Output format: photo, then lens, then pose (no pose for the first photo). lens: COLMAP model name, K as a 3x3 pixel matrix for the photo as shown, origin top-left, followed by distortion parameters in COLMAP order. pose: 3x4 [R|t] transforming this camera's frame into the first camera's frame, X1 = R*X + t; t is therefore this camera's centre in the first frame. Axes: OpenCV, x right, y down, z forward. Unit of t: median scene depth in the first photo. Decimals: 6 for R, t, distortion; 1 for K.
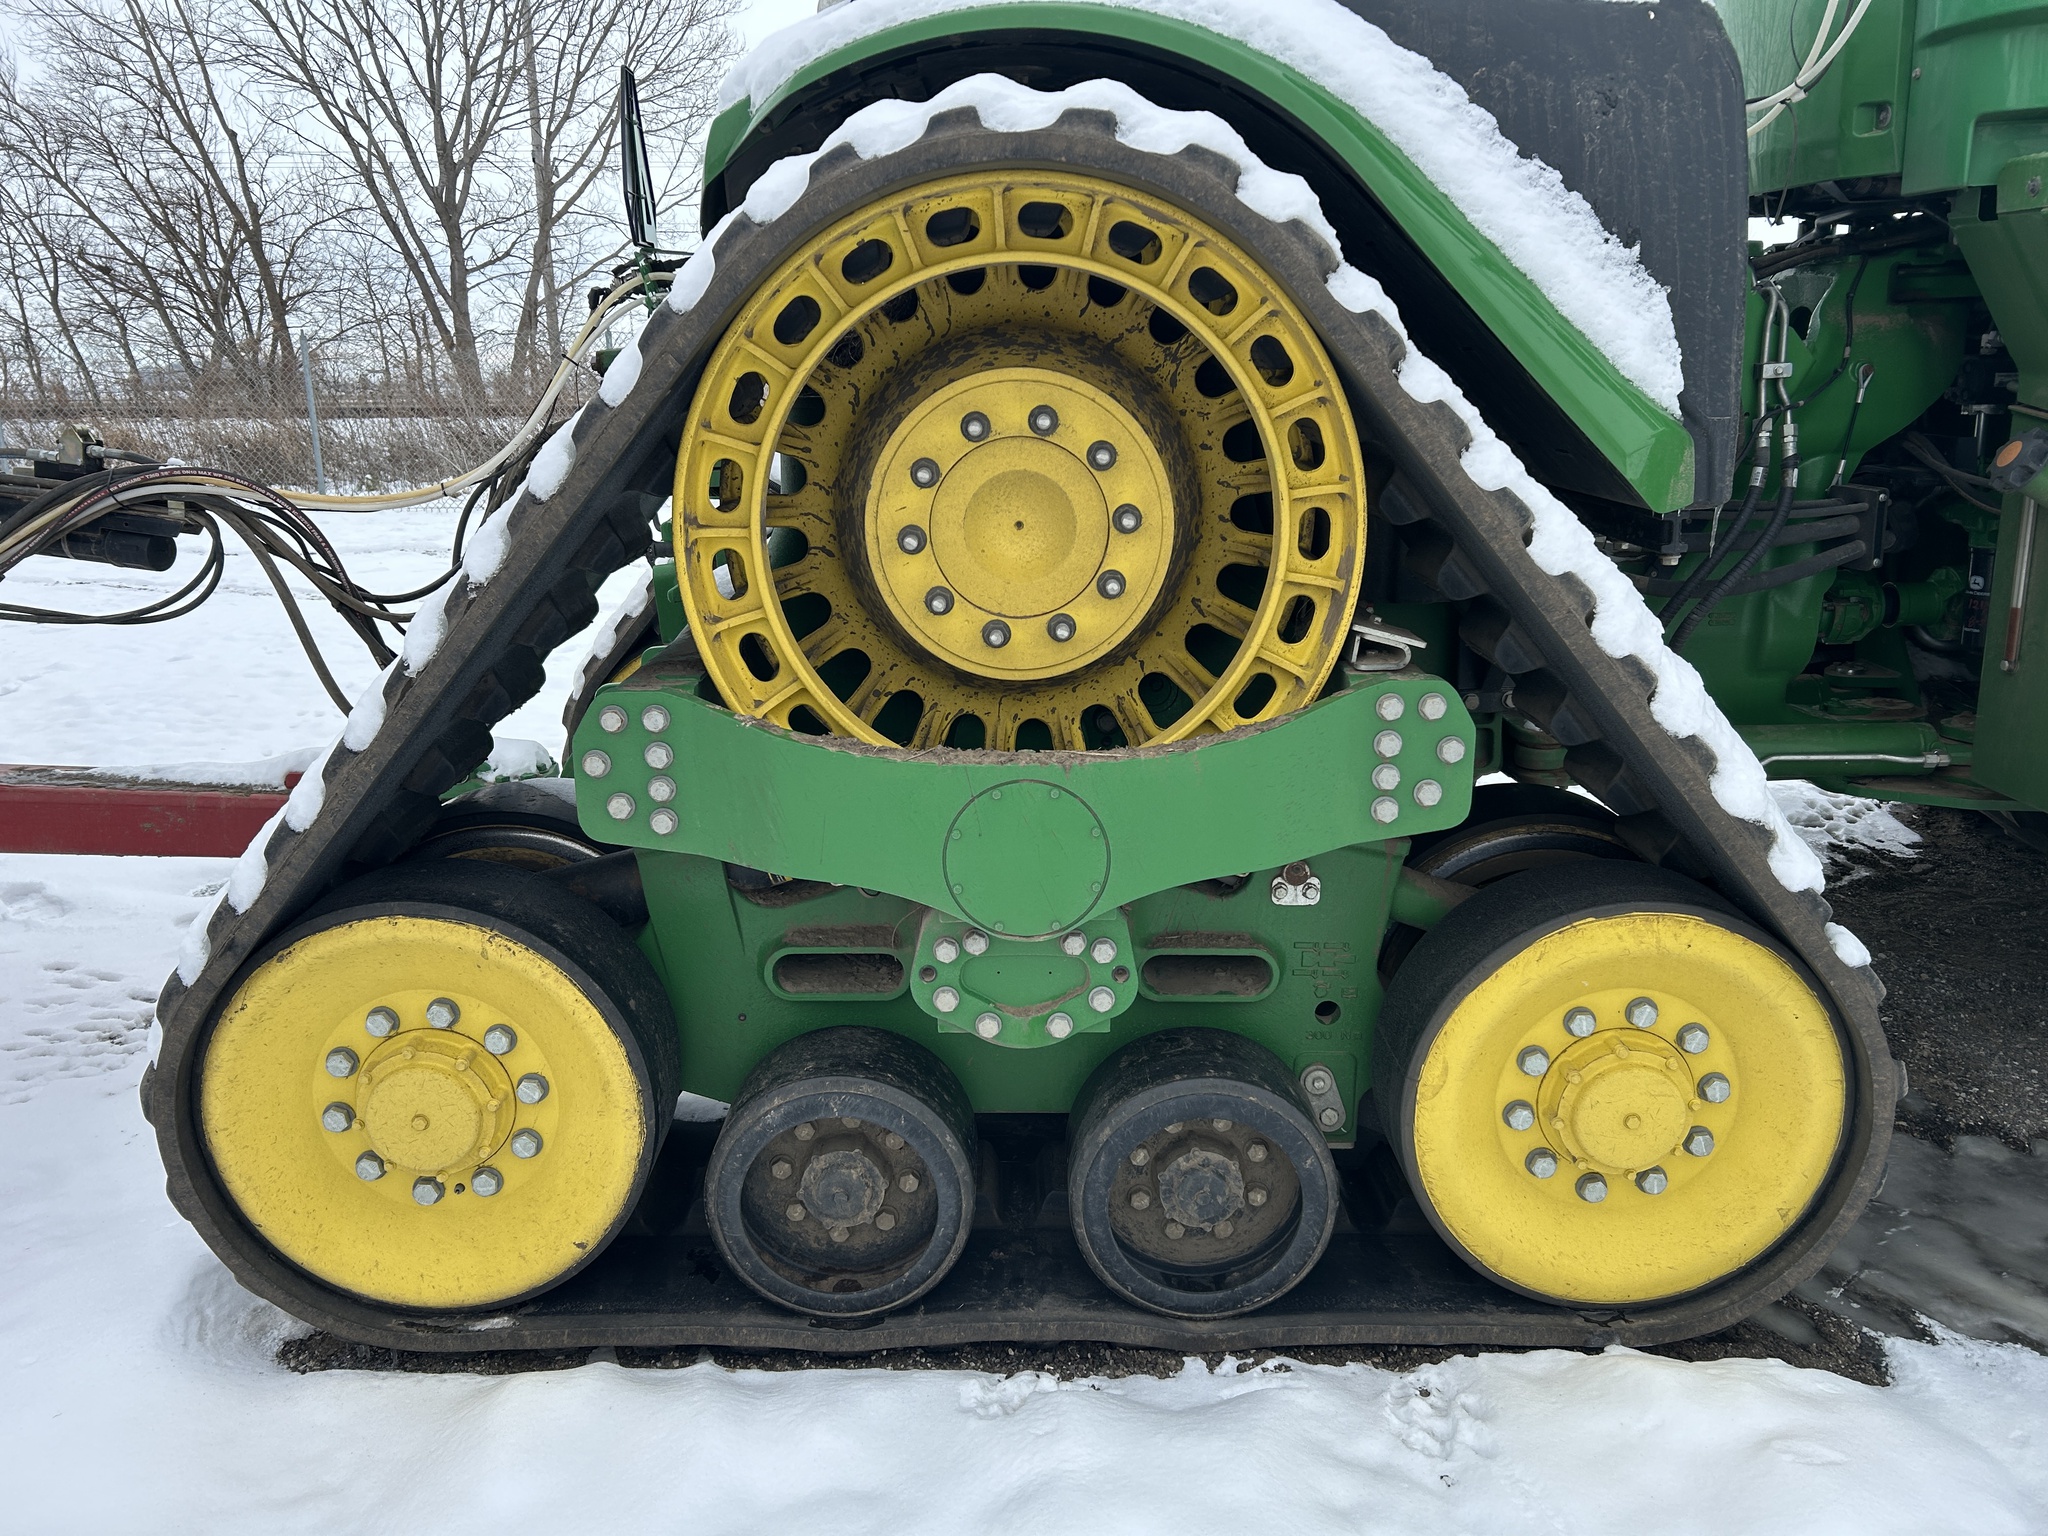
lens RADIAL K [[1569.1, 0, 1054.5], [0, 1569.1, 755.9], [0, 0, 1]] dist [0.065018, -0.074894]
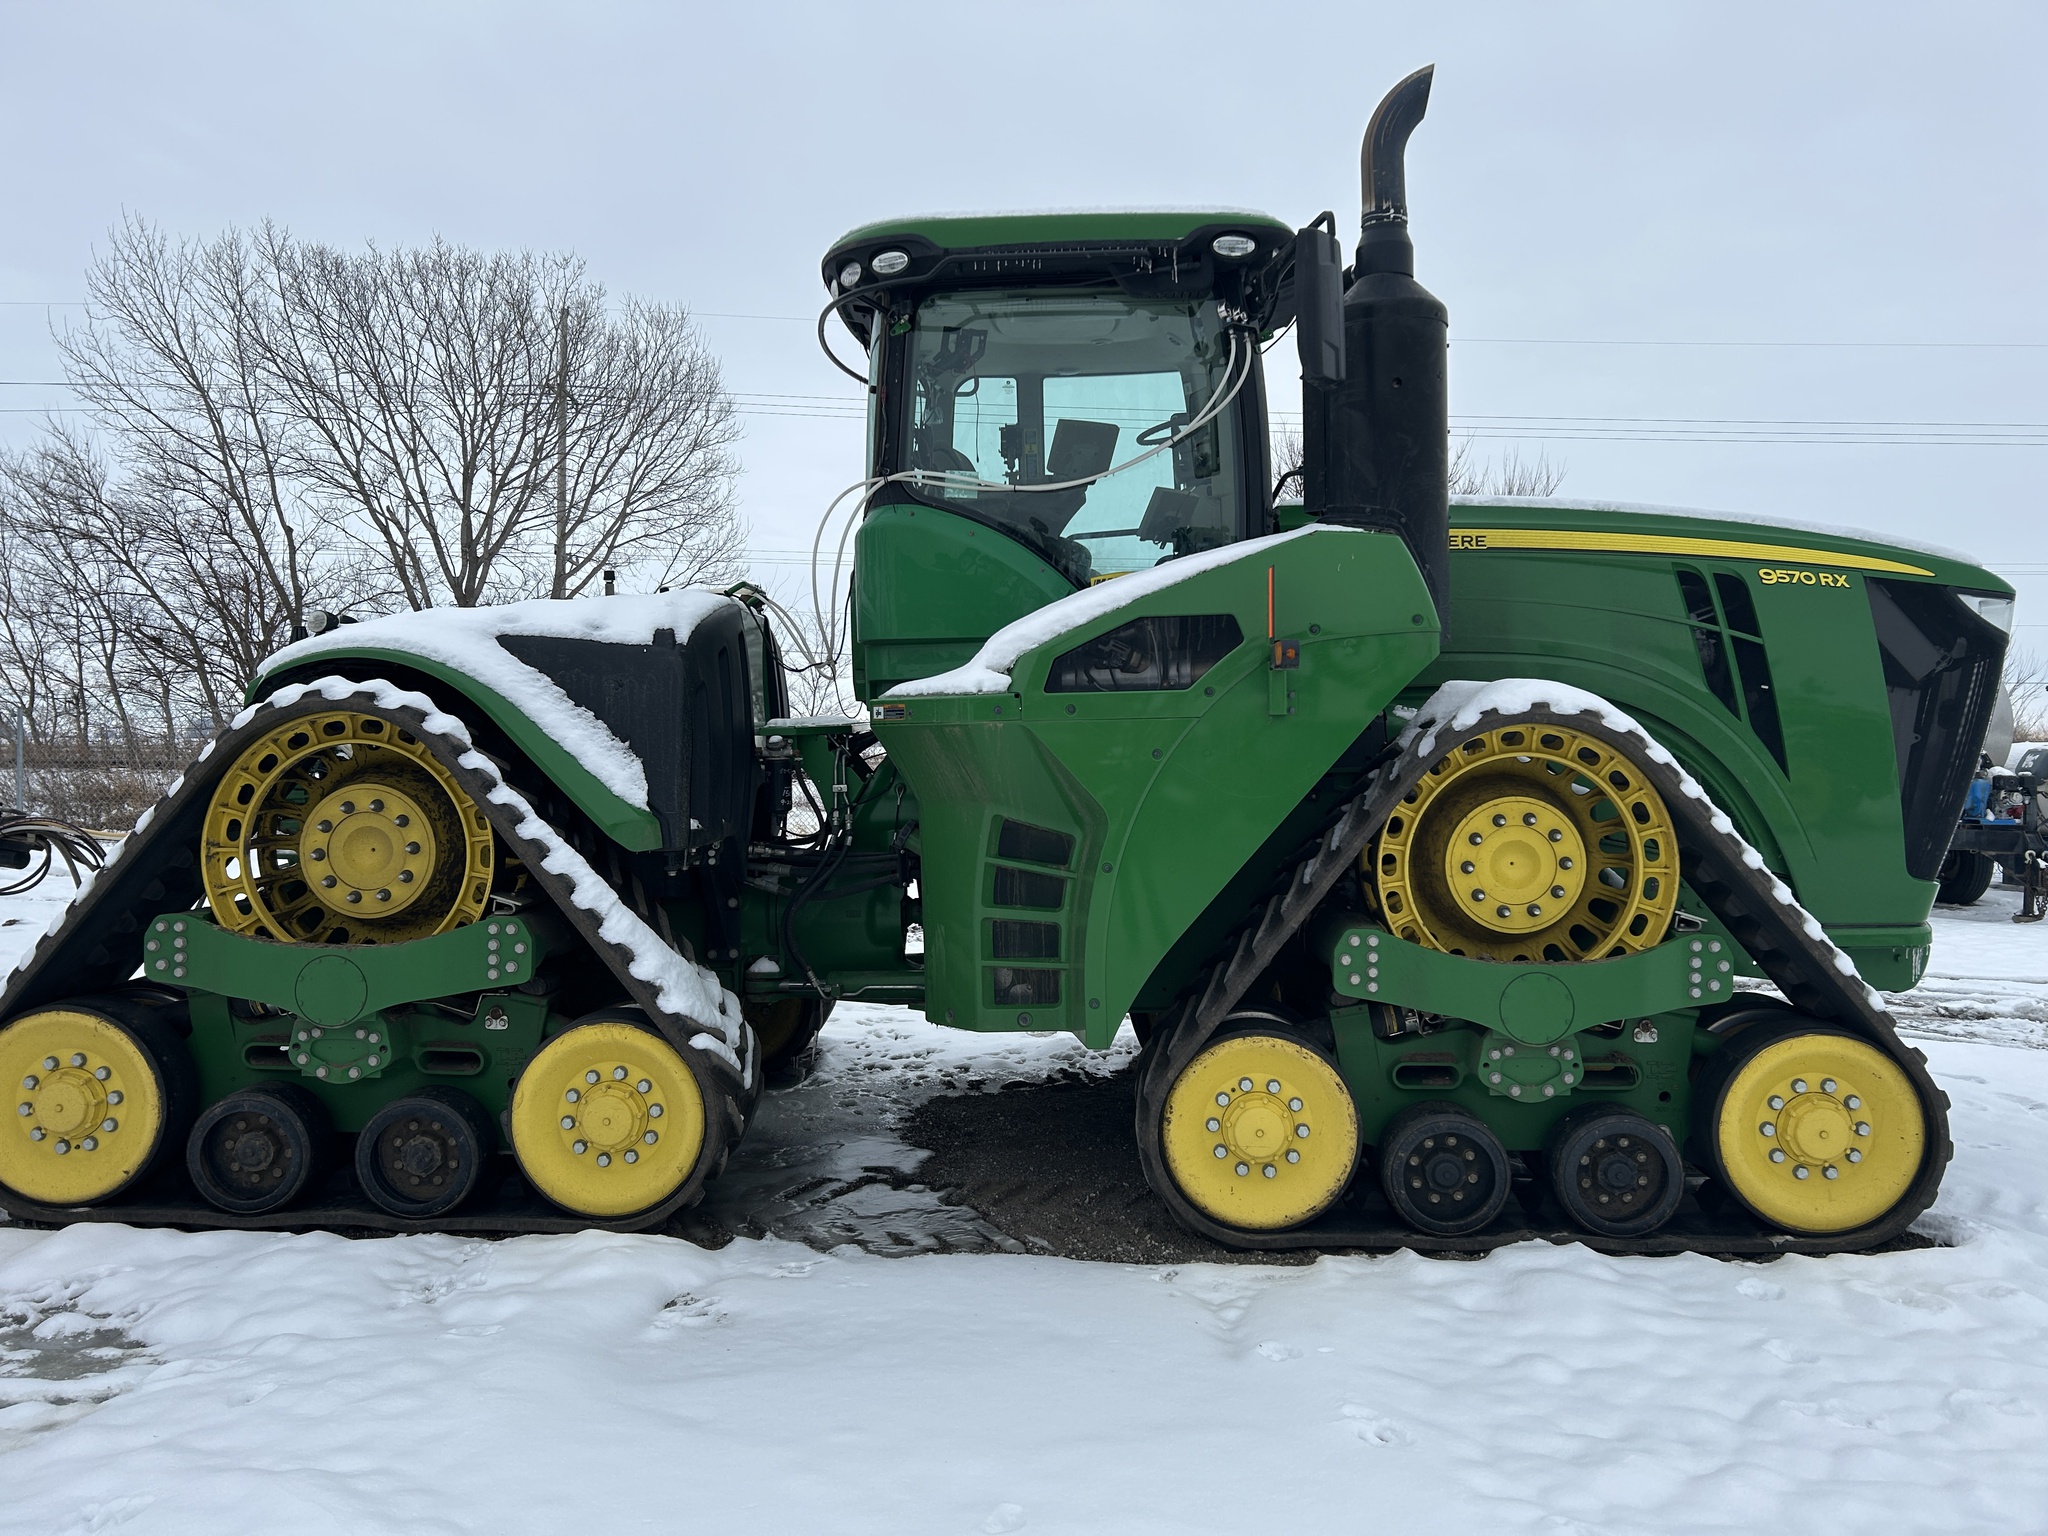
lens RADIAL K [[1502.6, 0, 1022.7], [0, 1502.6, 750.4], [0, 0, 1]] dist [0.008465, 0.004291]
pose [[0.999721, 0.023377, -0.003415, 0.660720], [-0.023535, 0.972872, -0.230143, 0.137087], [-0.002058, 0.230159, 0.973151, -0.825454]]
